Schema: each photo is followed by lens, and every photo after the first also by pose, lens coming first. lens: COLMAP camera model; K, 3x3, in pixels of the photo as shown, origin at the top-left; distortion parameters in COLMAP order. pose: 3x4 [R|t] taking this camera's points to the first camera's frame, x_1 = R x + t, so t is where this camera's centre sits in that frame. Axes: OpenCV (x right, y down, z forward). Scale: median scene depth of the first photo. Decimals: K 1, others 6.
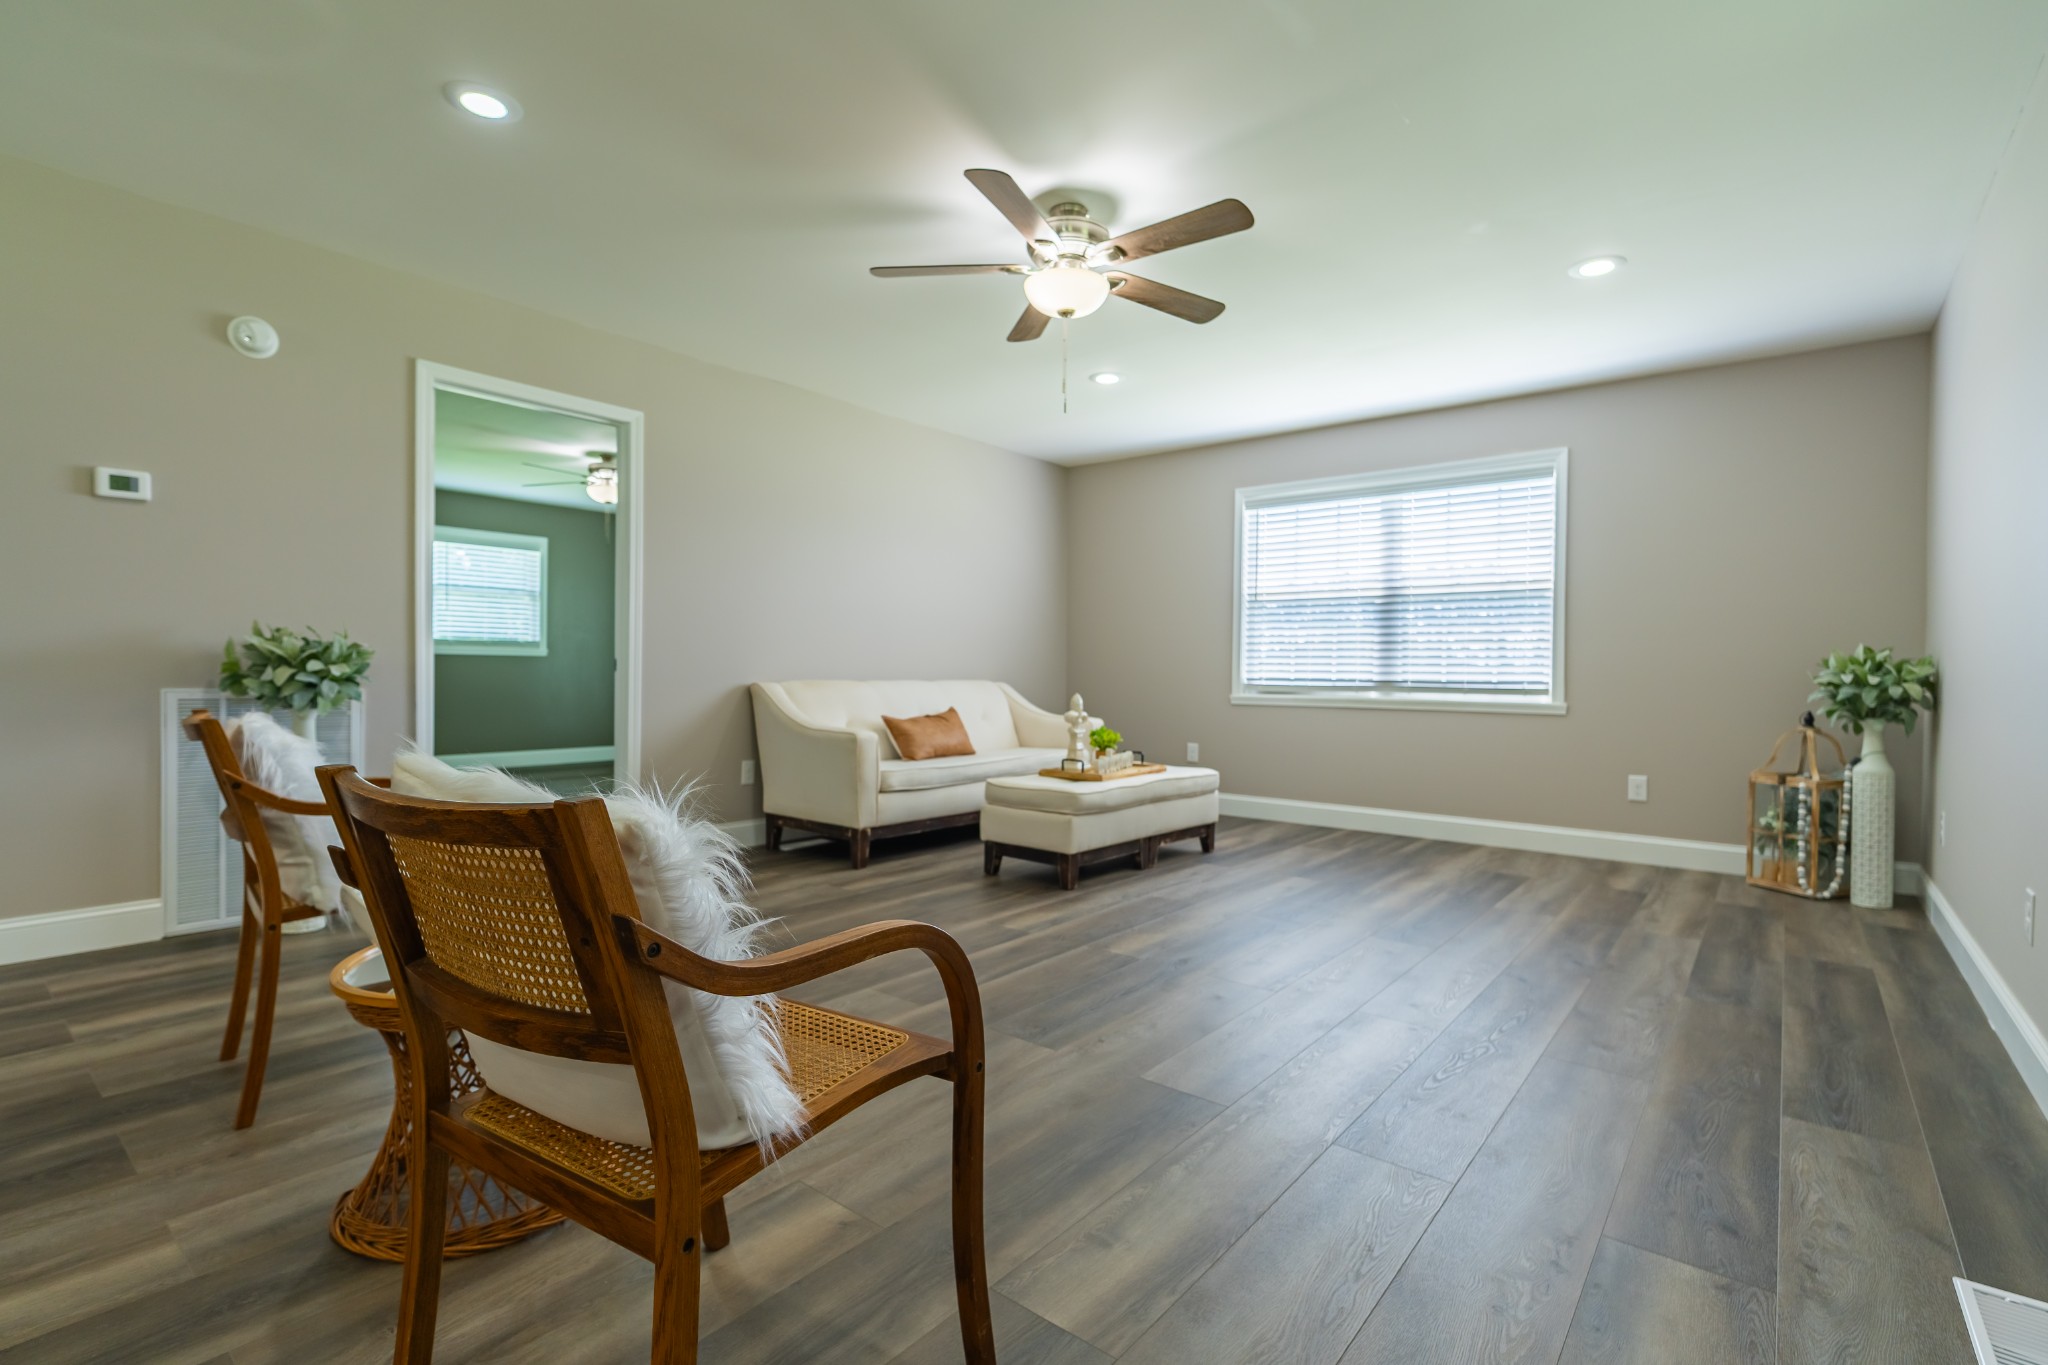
lens RADIAL K [[953.6, 0, 984.9], [0, 953.6, 697.5], [0, 0, 1]] dist [-0.009996, 0.001711]
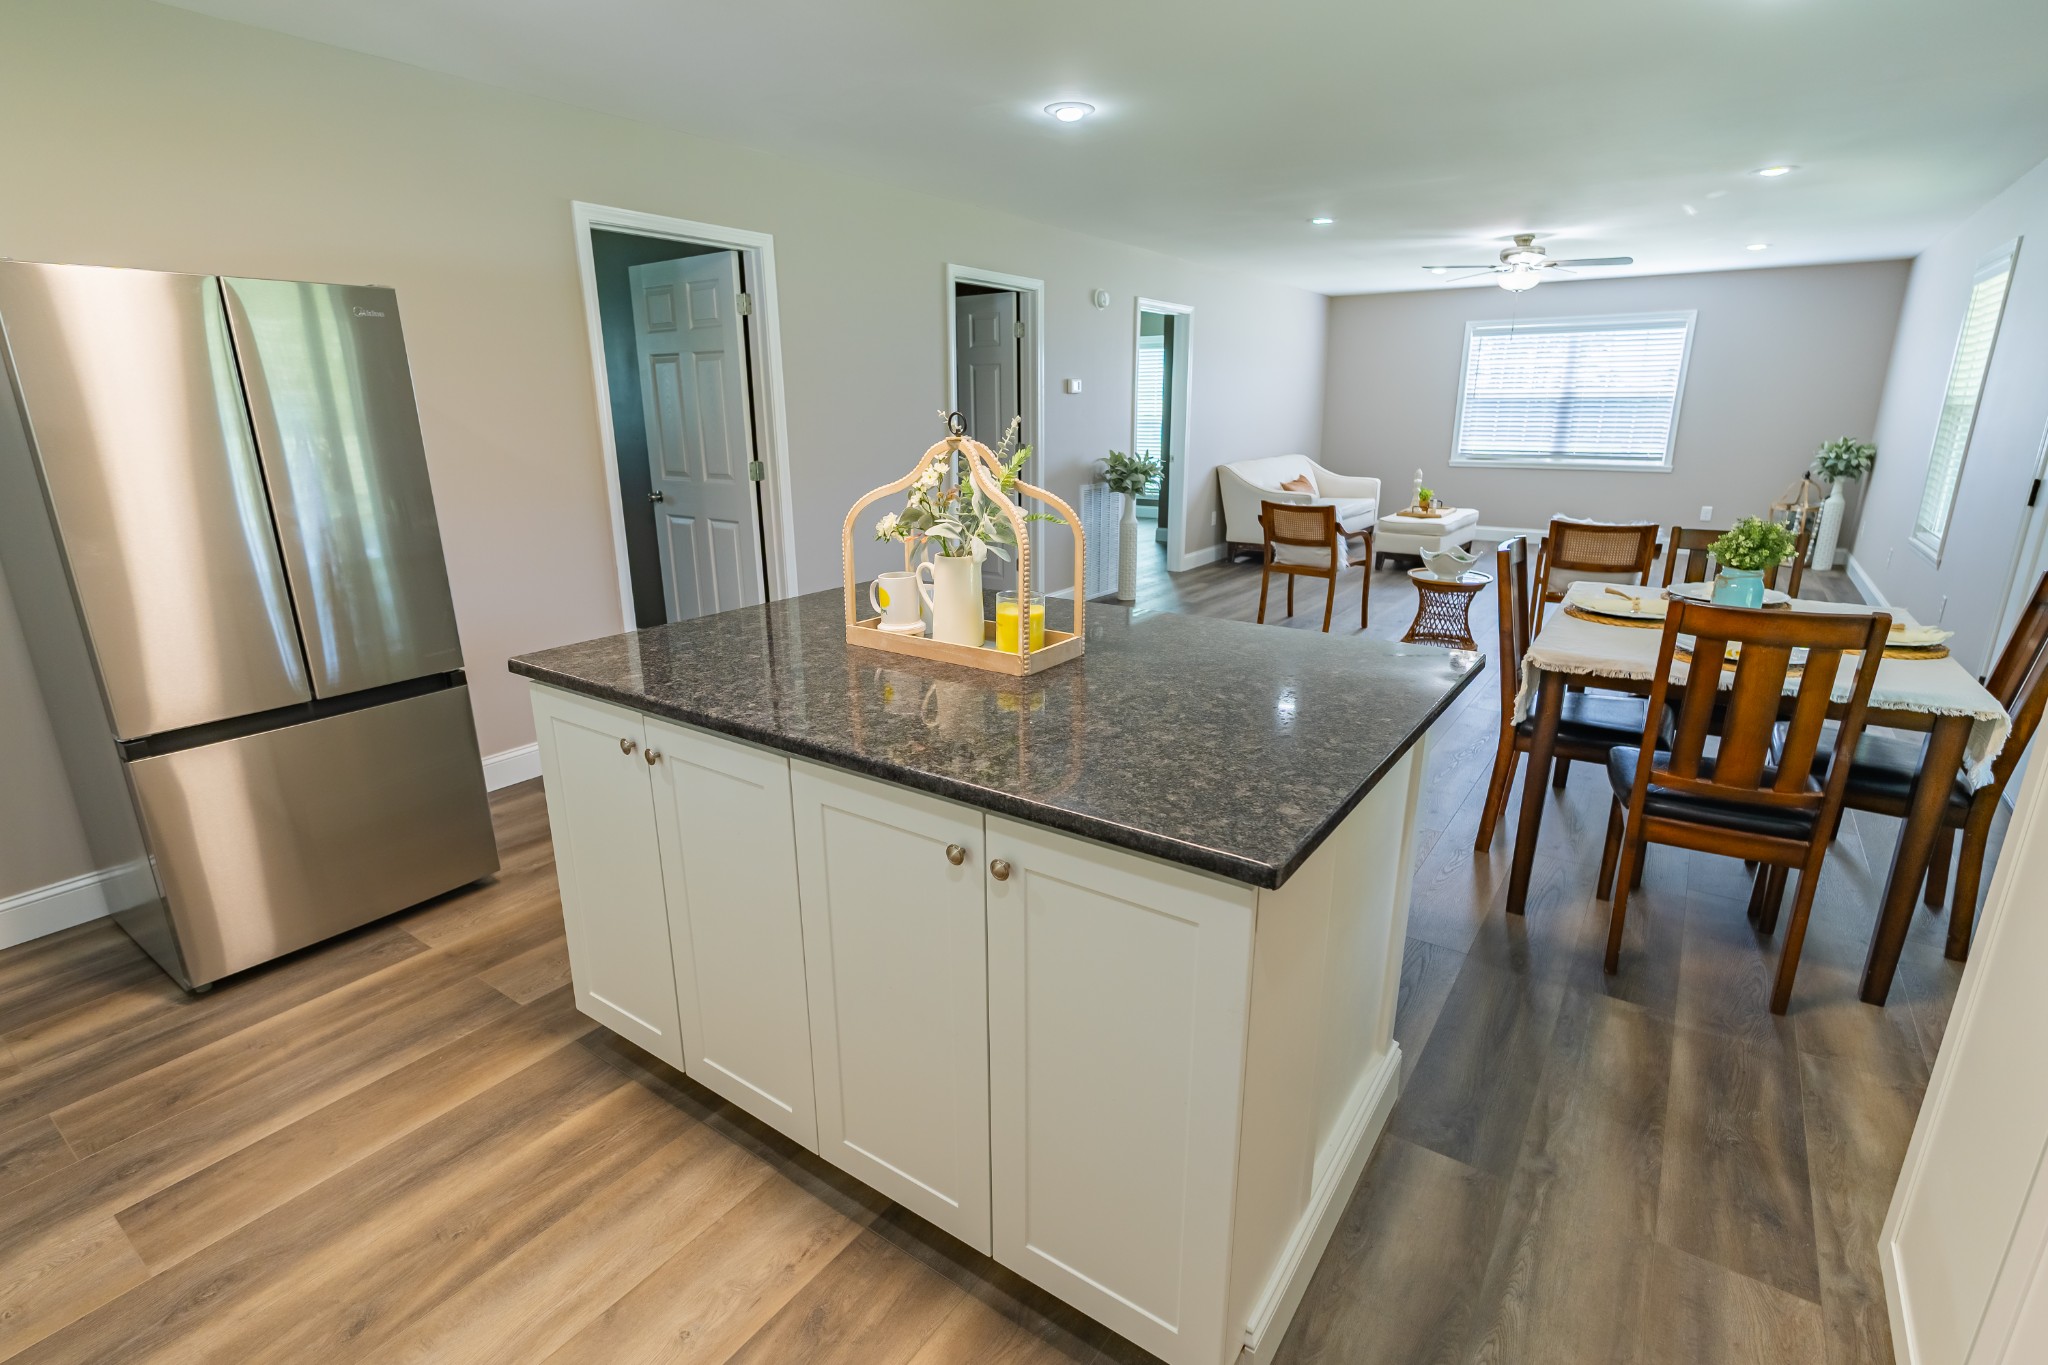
lens RADIAL K [[953.6, 0, 1004.8], [0, 953.6, 693.9], [0, 0, 1]] dist [-0.009996, 0.001711]
pose [[0.997784, -0.038649, 0.054167, -0.910716], [0.023318, 0.965499, 0.259361, -0.088627], [-0.062322, -0.257523, 0.964260, -0.898697]]
